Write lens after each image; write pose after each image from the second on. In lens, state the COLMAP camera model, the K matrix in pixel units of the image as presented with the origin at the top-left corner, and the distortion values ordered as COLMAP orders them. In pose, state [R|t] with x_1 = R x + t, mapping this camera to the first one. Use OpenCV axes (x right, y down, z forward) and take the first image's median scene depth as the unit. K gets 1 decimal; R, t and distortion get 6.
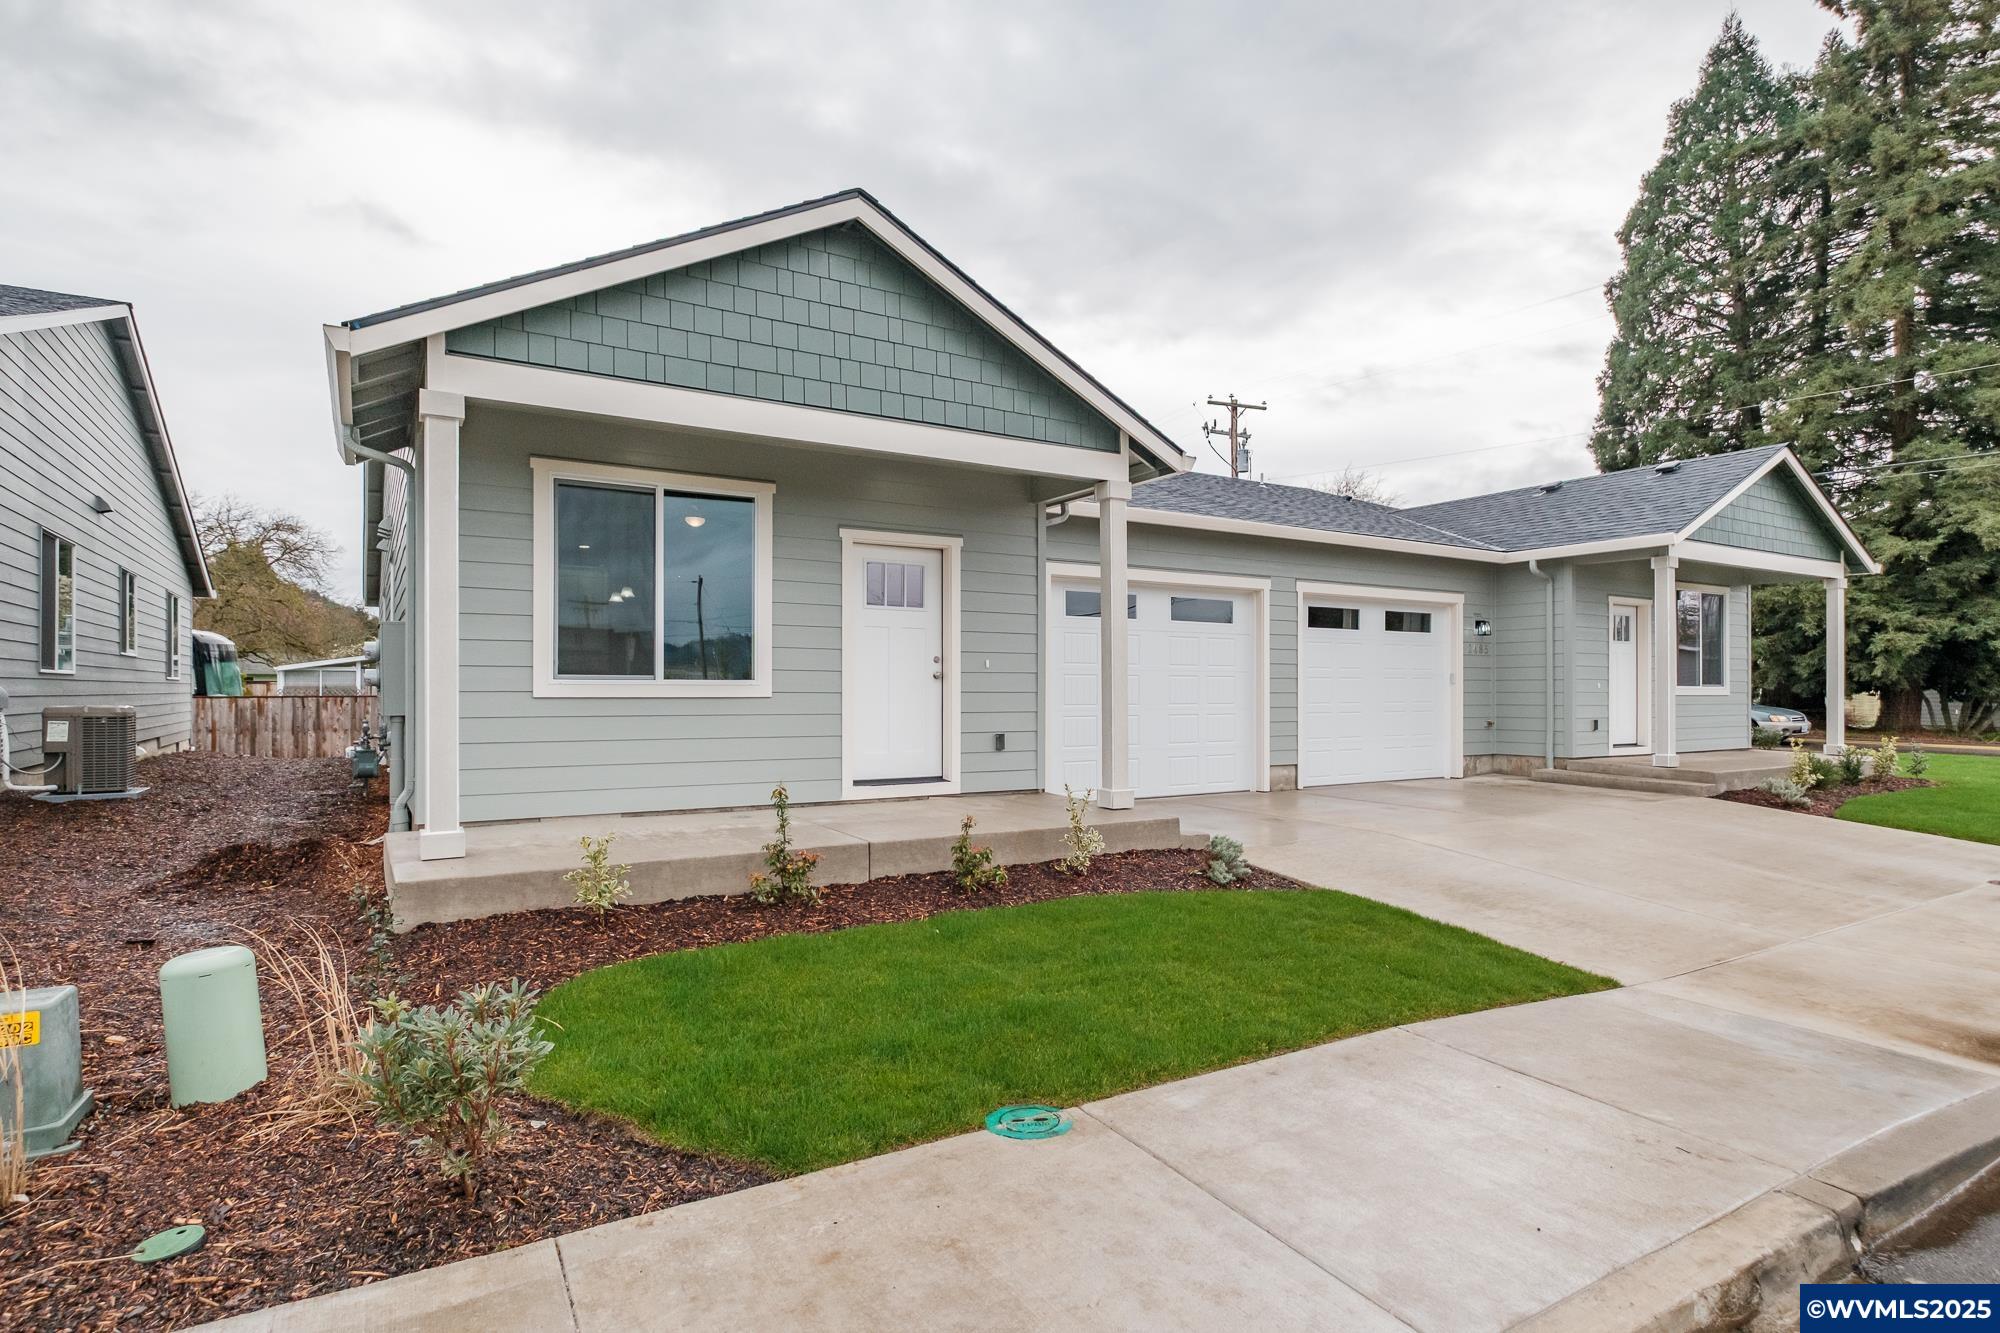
lens RADIAL K [[1114.2, 0, 1094.3], [0, 1114.2, 714.0], [0, 0, 1]] dist [0.026780, -0.000374]
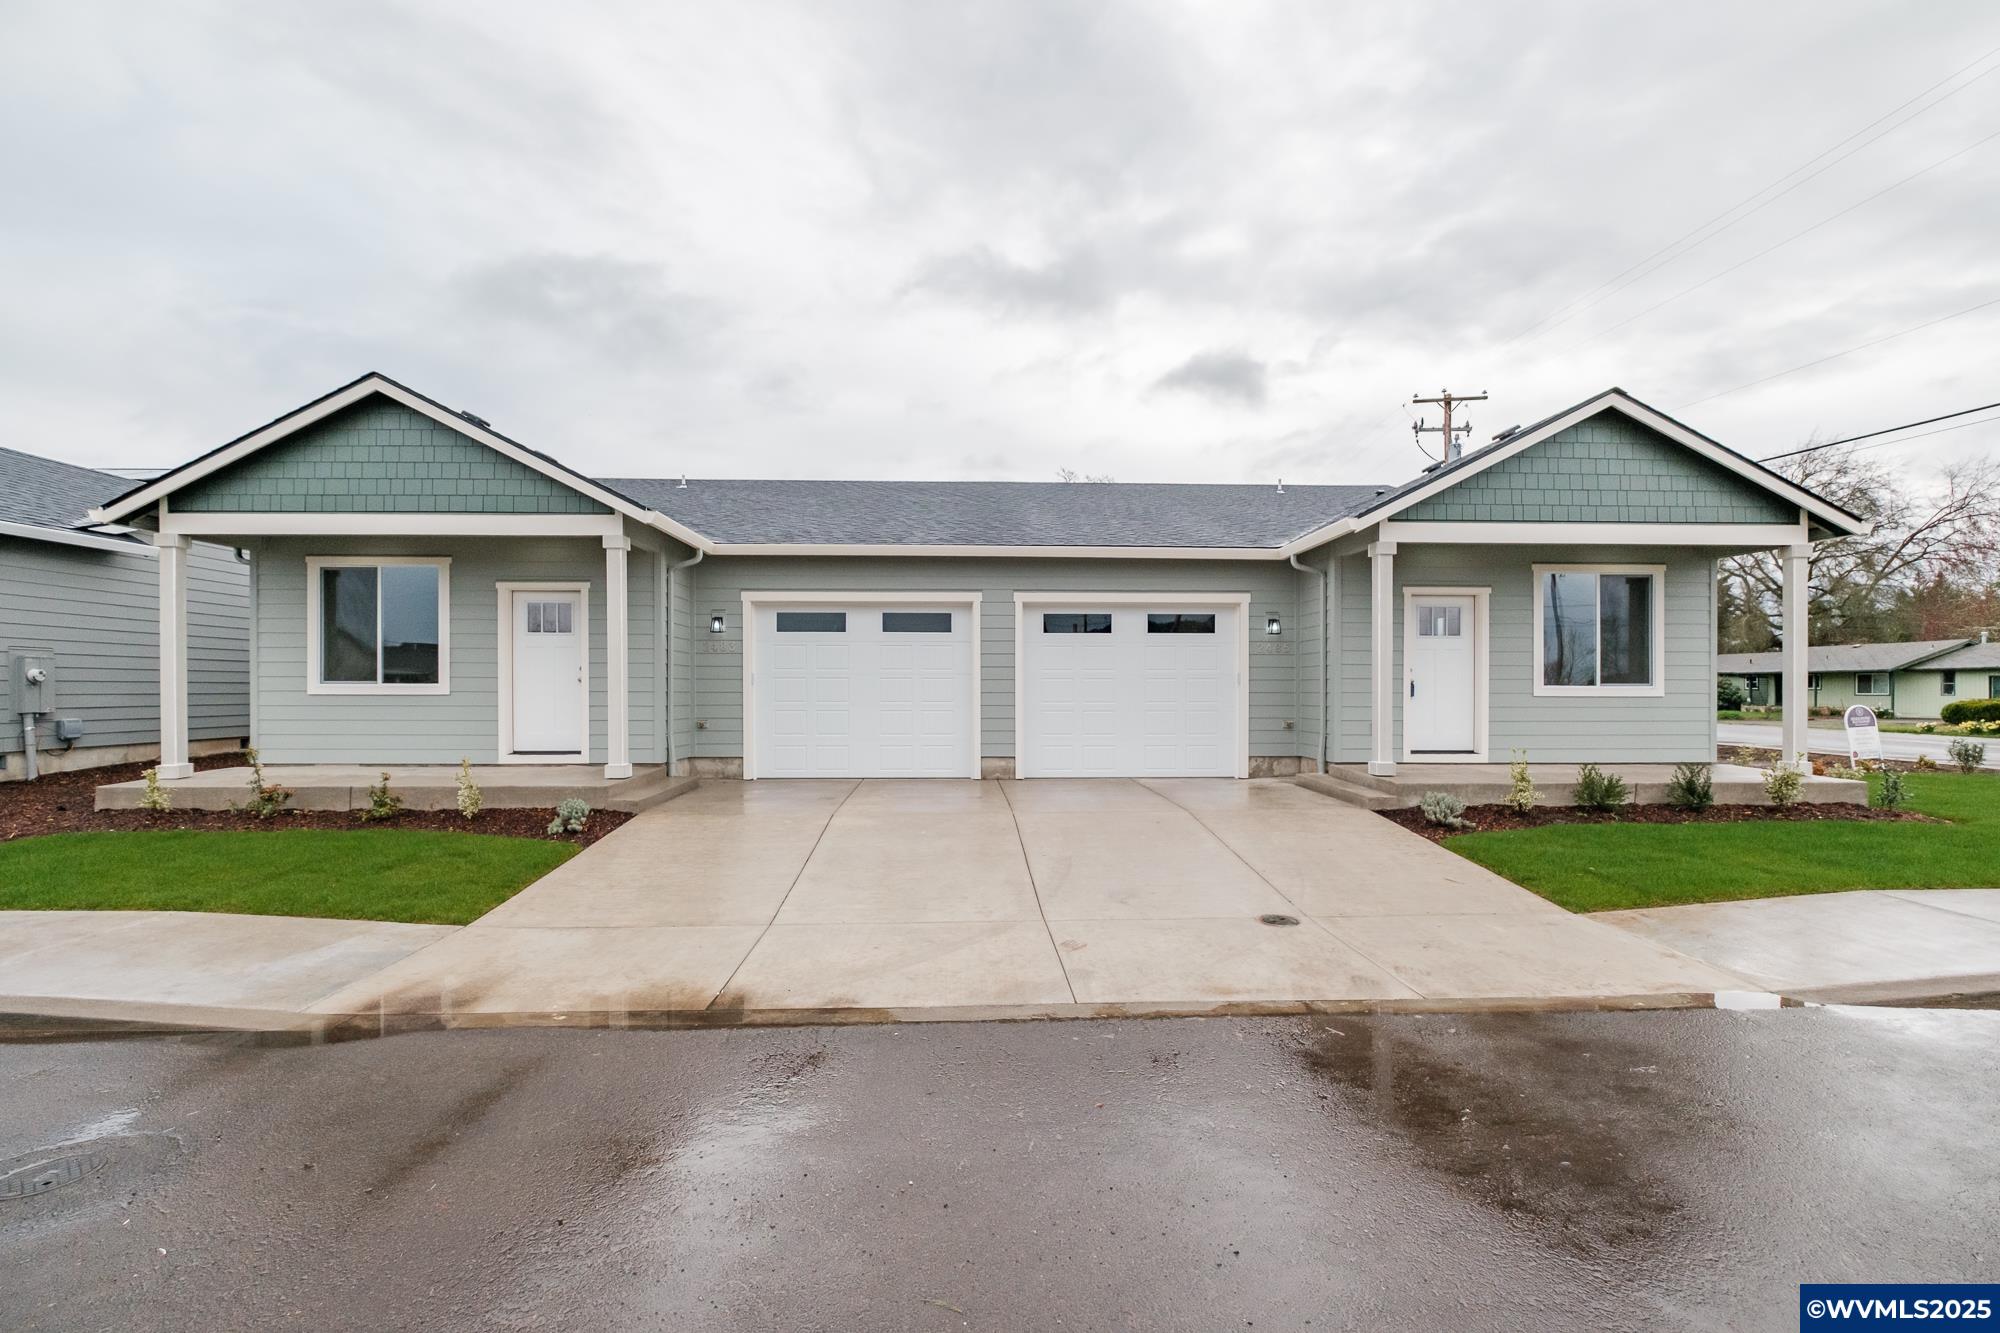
lens RADIAL K [[909.6, 0, 899.6], [0, 909.6, 684.9], [0, 0, 1]] dist [0.003563, -0.000015]
pose [[0.836975, -0.009474, -0.547159, 0.910790], [-0.010125, 0.999411, -0.032792, 0.007111], [0.547148, 0.032986, 0.836386, 0.276112]]
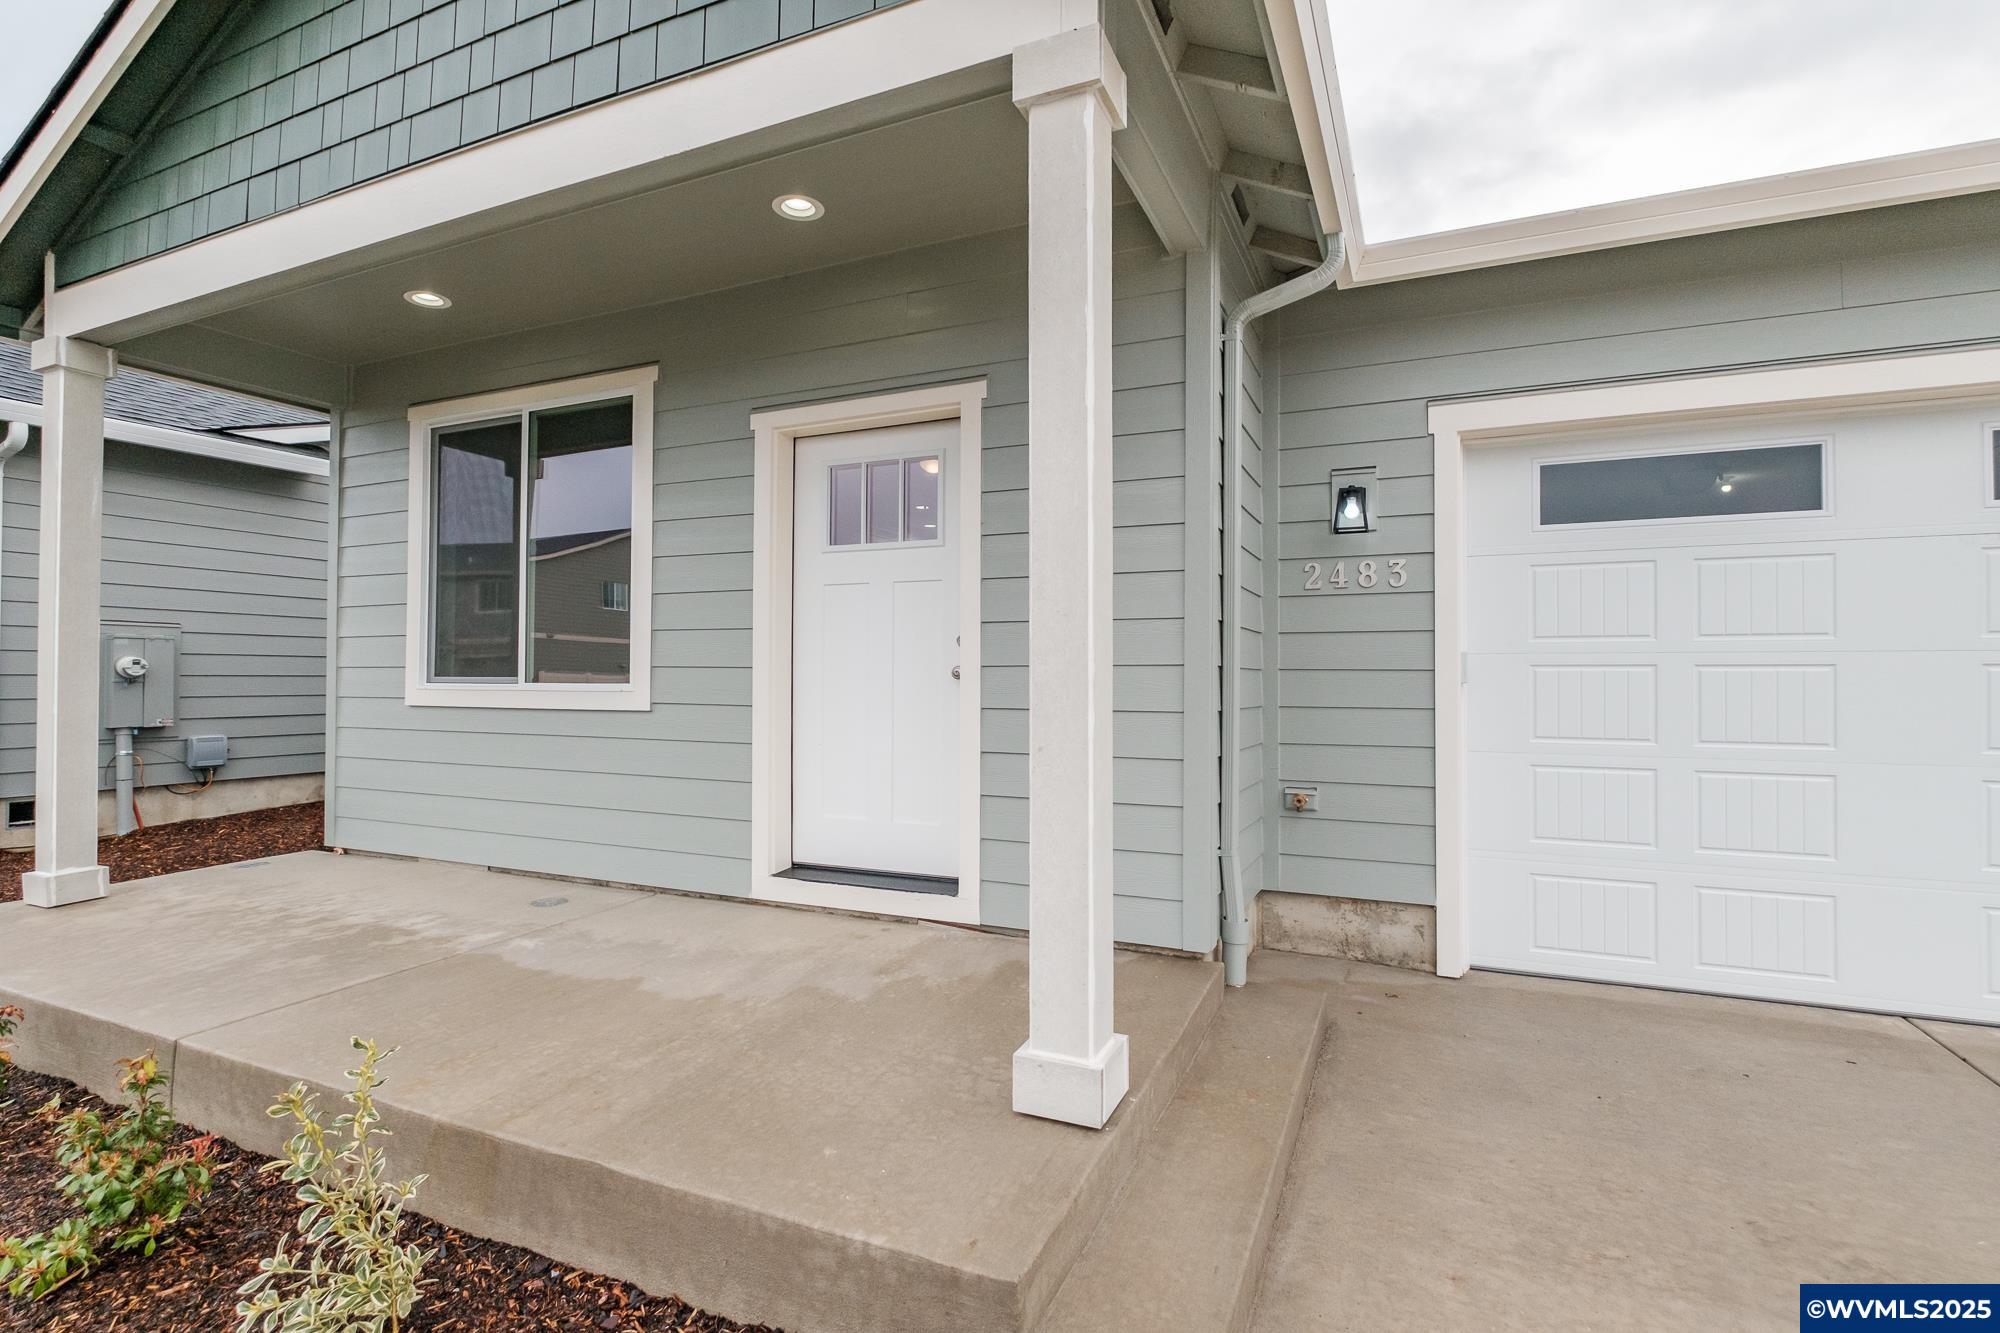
lens RADIAL K [[909.6, 0, 899.6], [0, 909.6, 684.9], [0, 0, 1]] dist [0.003563, -0.000015]
pose [[0.499778, 0.010403, -0.866091, 0.209913], [-0.020351, 0.999793, 0.000266, -0.032050], [0.865914, 0.017493, 0.499886, 0.847010]]
